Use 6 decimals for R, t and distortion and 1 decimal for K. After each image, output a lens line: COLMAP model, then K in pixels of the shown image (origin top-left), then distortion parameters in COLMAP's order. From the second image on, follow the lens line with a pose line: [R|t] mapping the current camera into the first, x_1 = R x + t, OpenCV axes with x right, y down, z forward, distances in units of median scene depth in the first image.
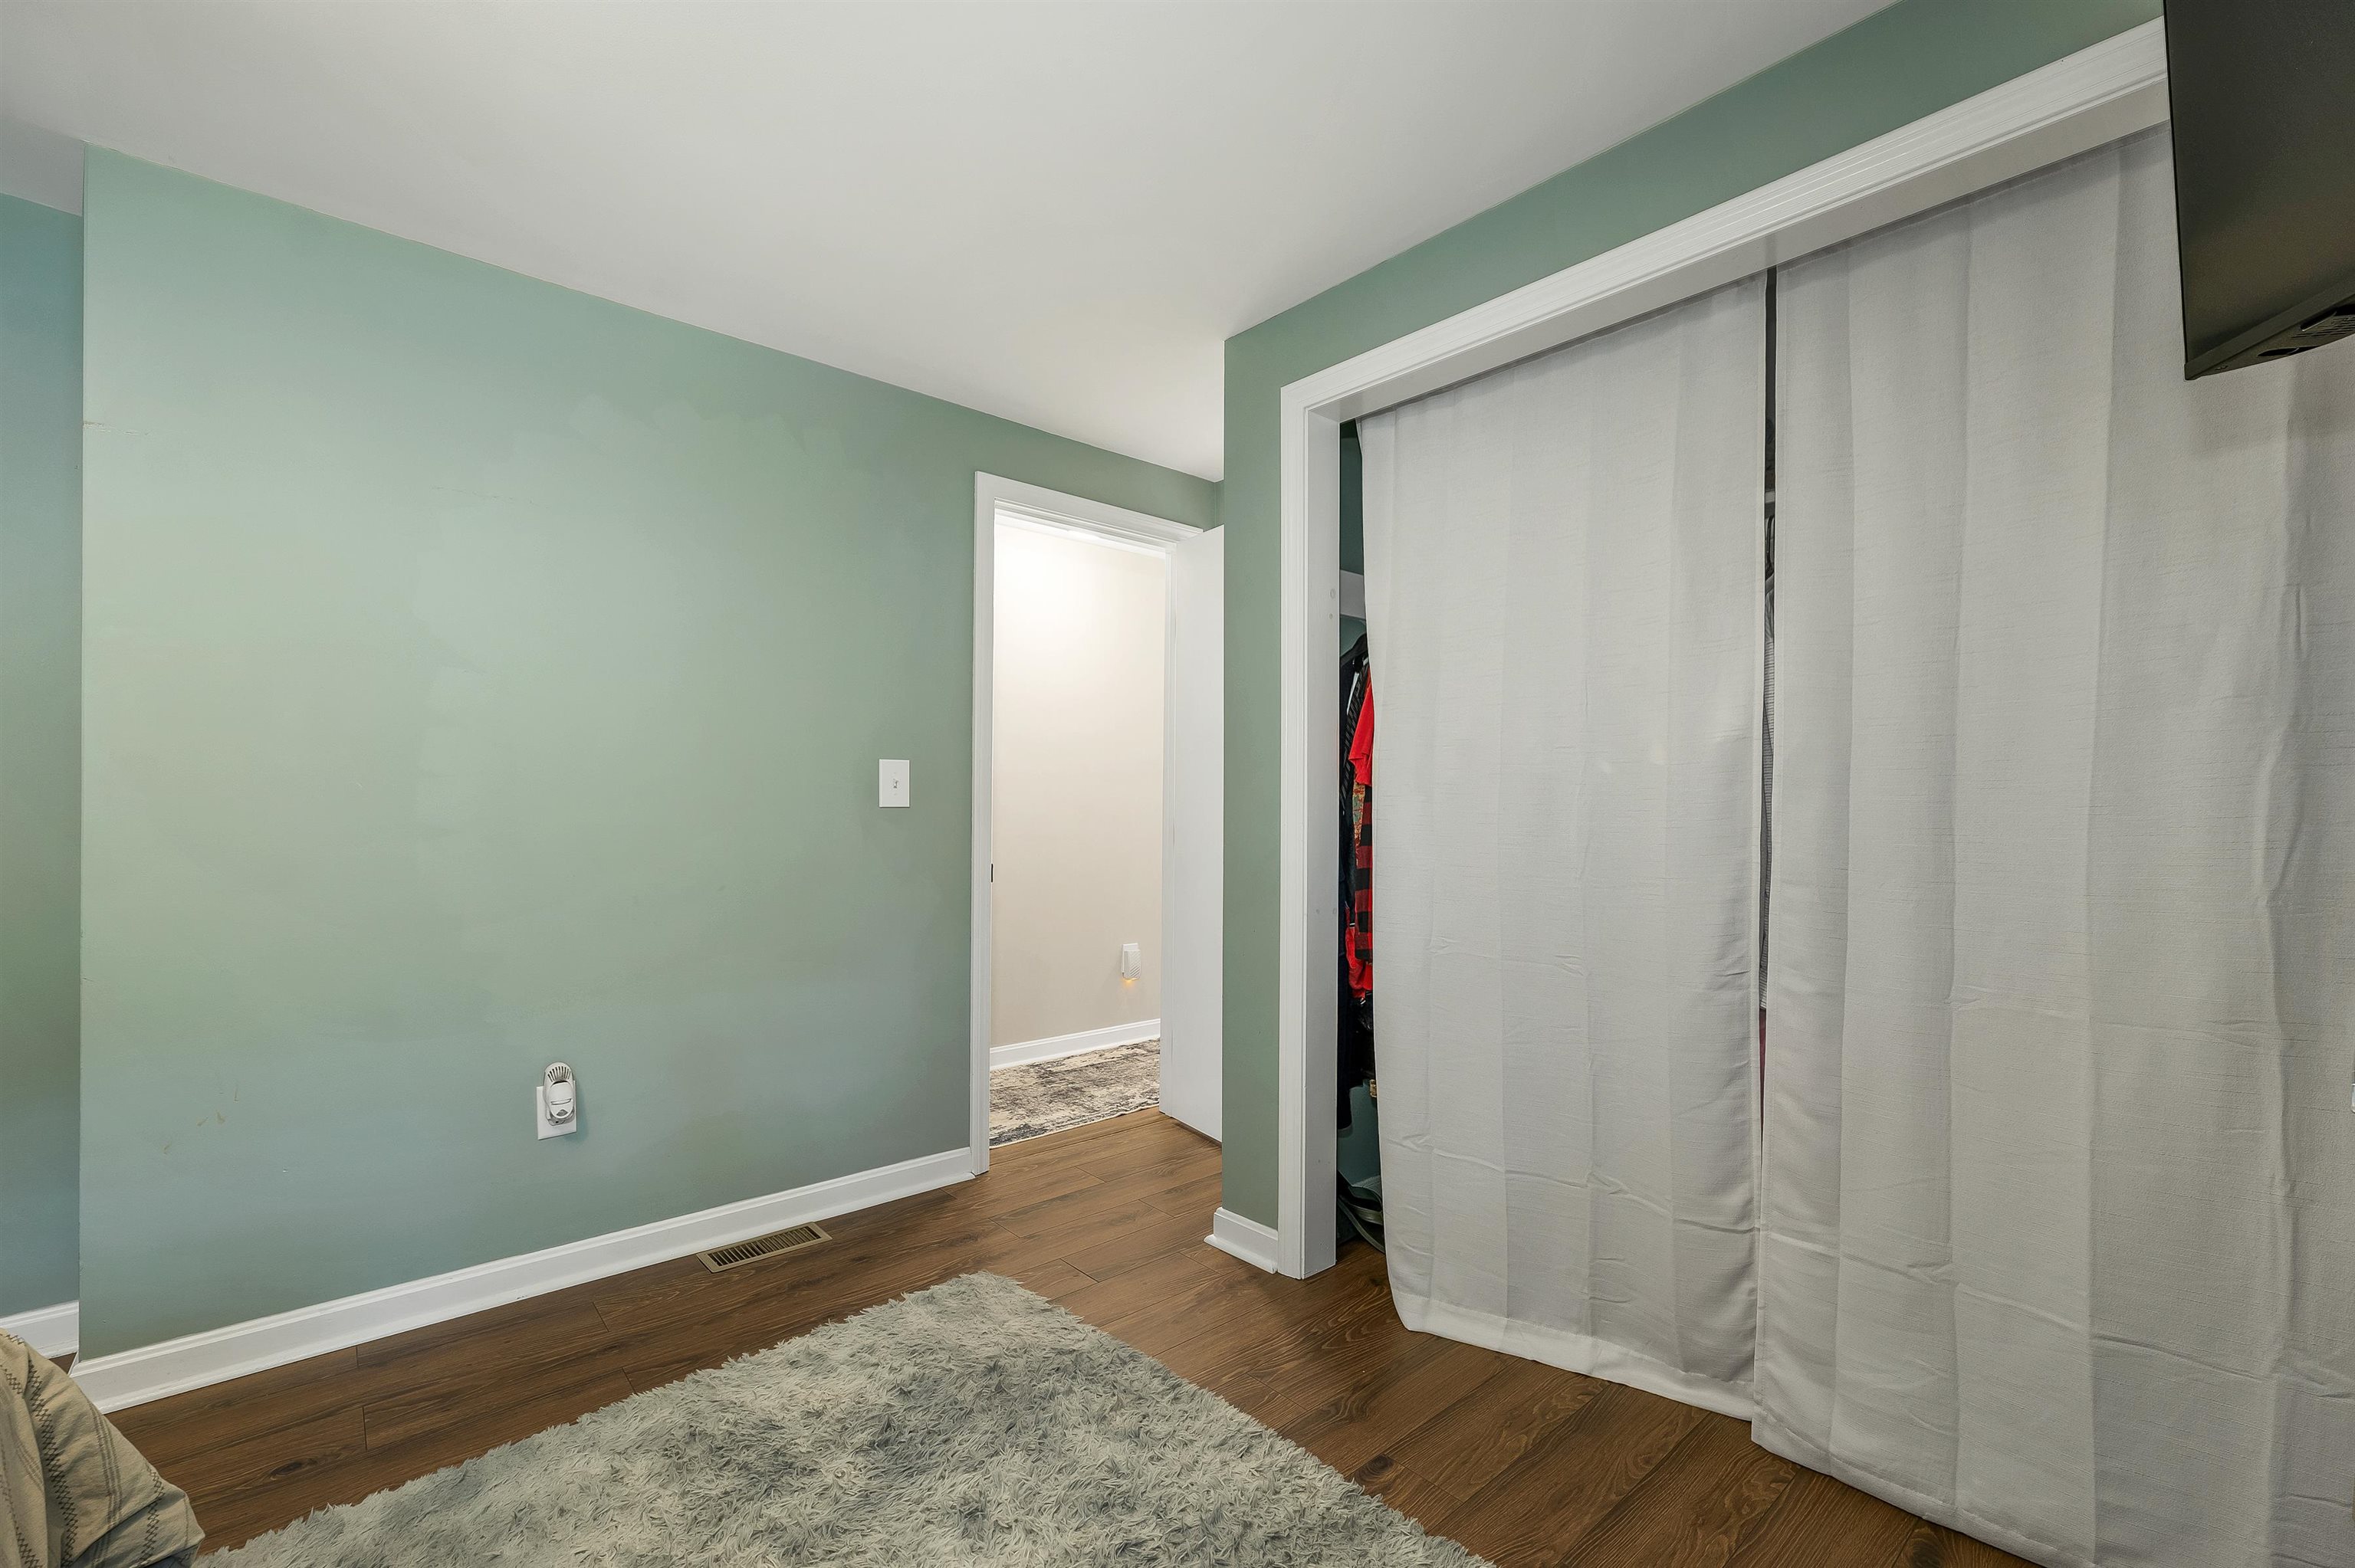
lens RADIAL K [[996.4, 0, 1182.0], [0, 996.4, 804.8], [0, 0, 1]] dist [0.002088, 0.000020]
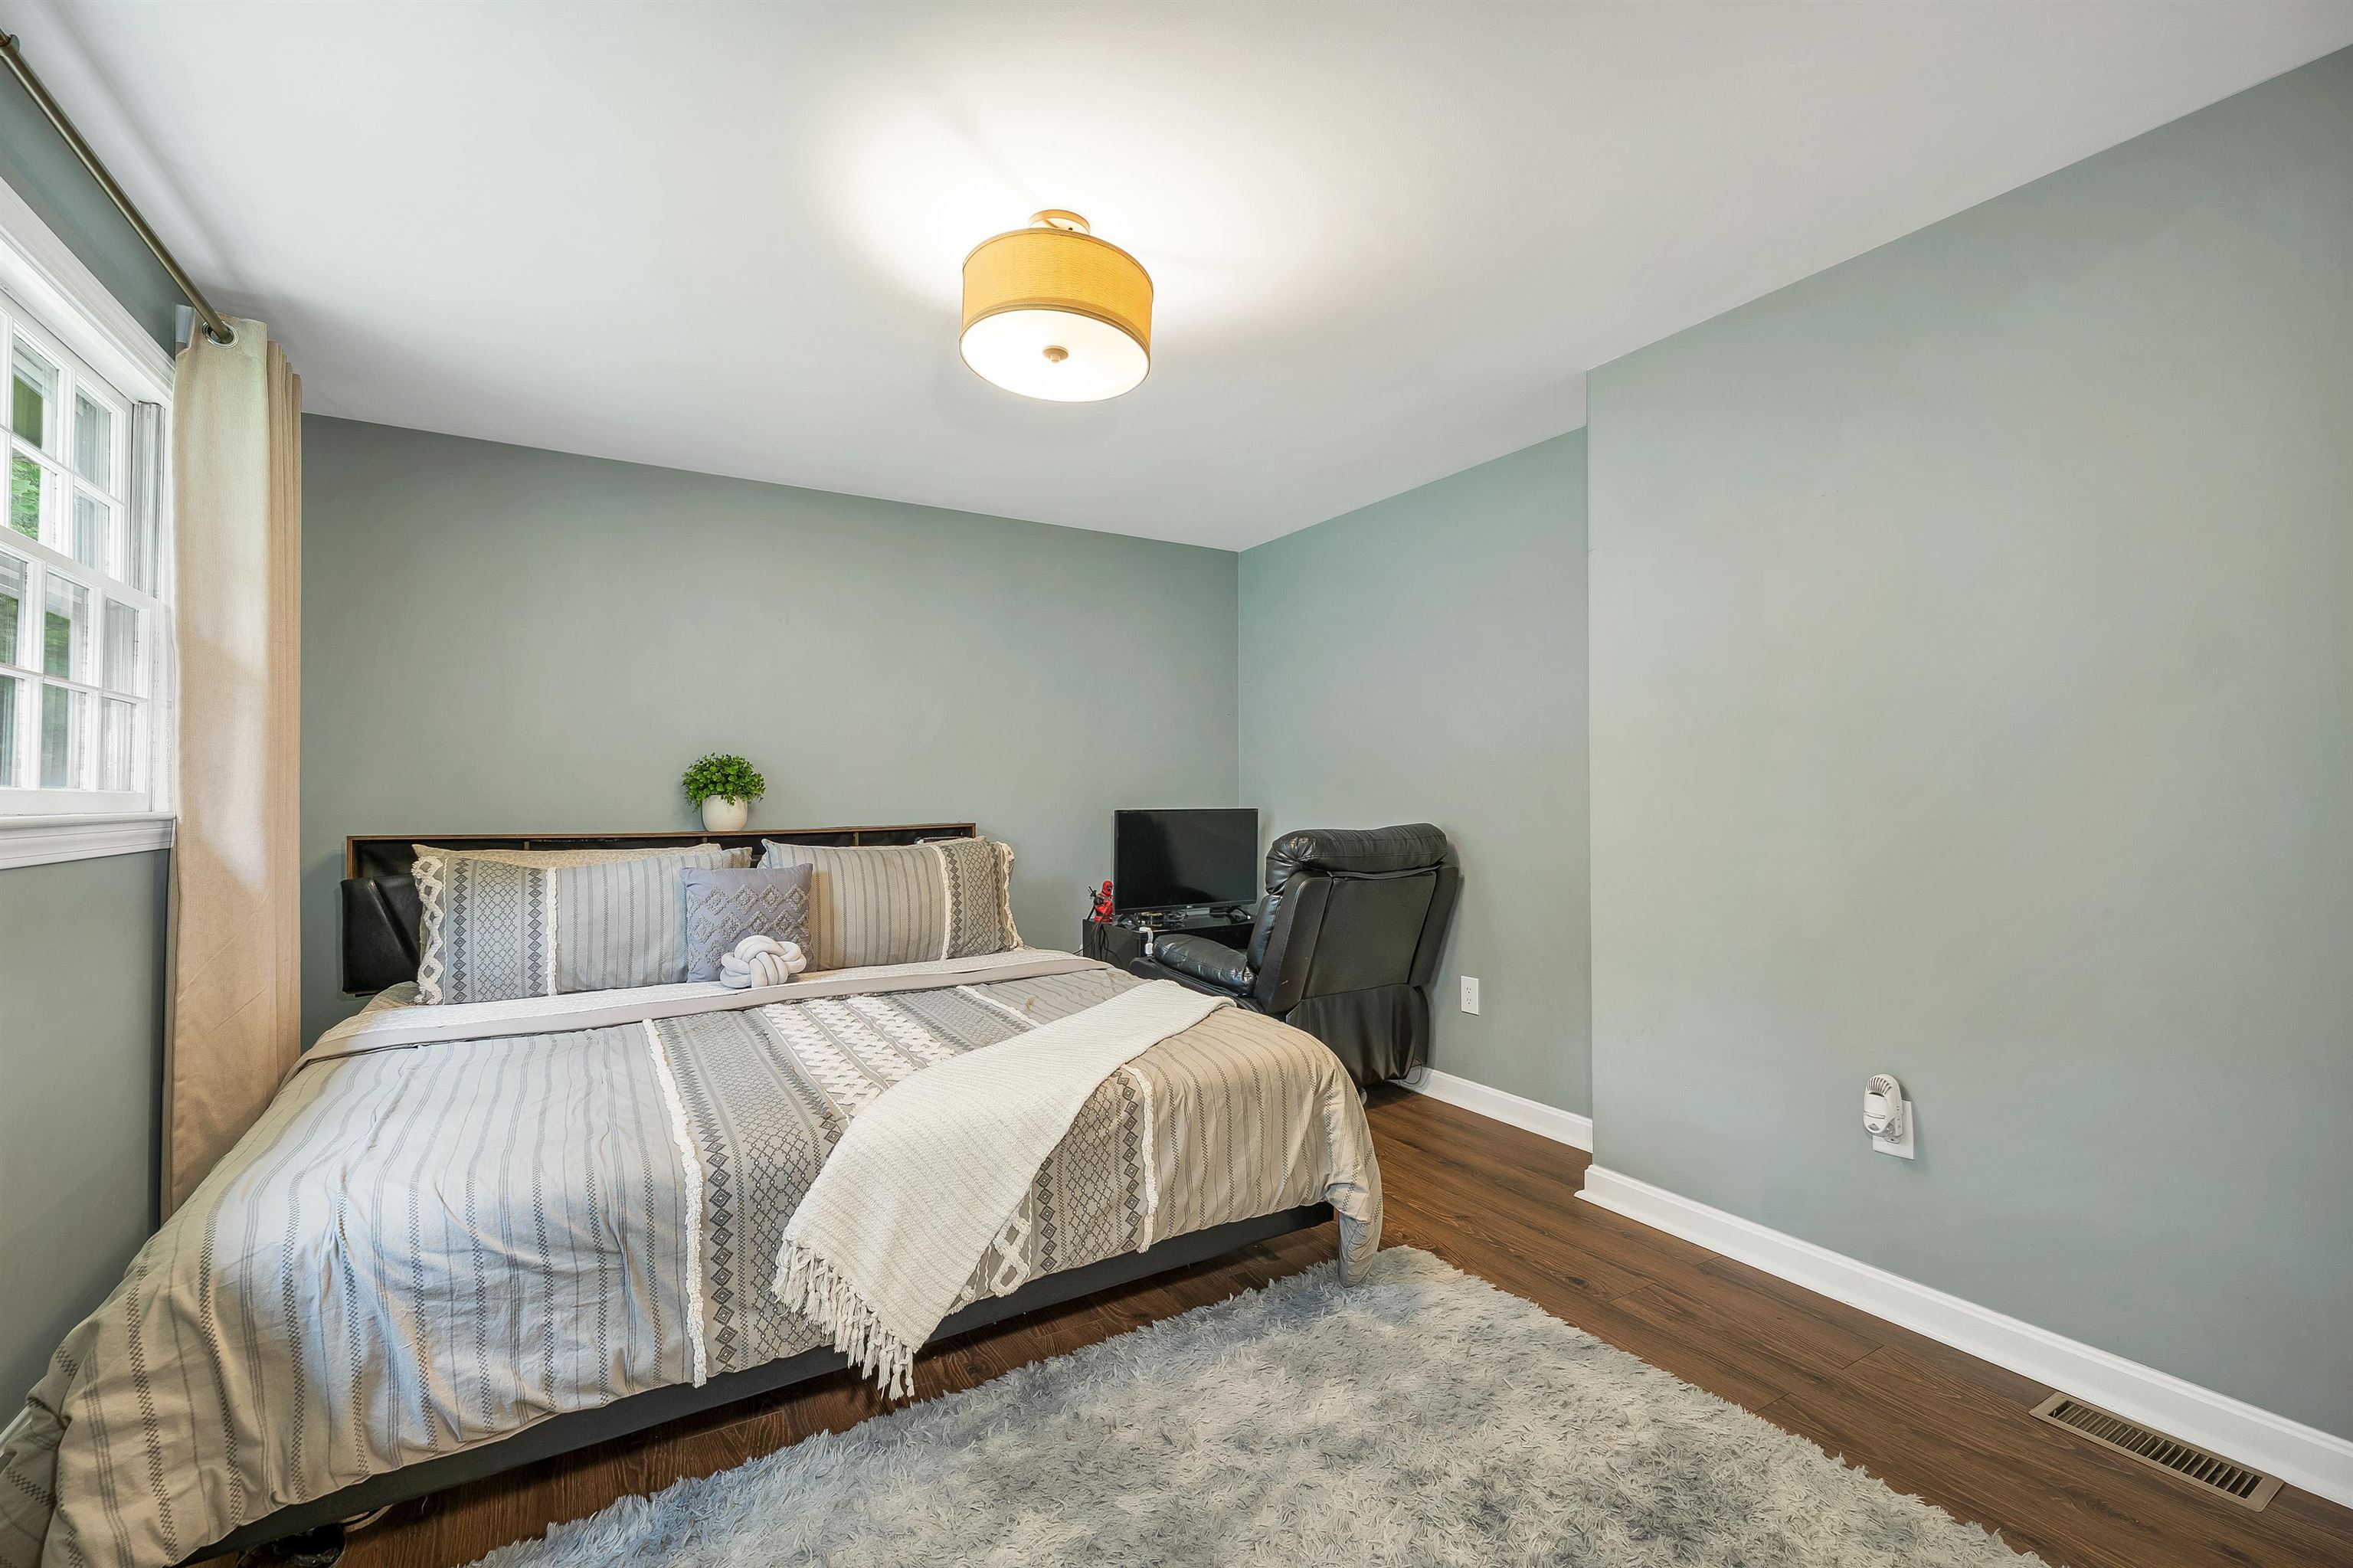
lens RADIAL K [[995.7, 0, 1181.0], [0, 995.7, 804.7], [0, 0, 1]] dist [0.002088, 0.000020]
pose [[-0.185841, -0.003702, -0.982573, 0.470538], [0.002222, 0.999989, -0.004188, 0.009761], [0.982577, -0.002961, -0.185830, 0.603634]]
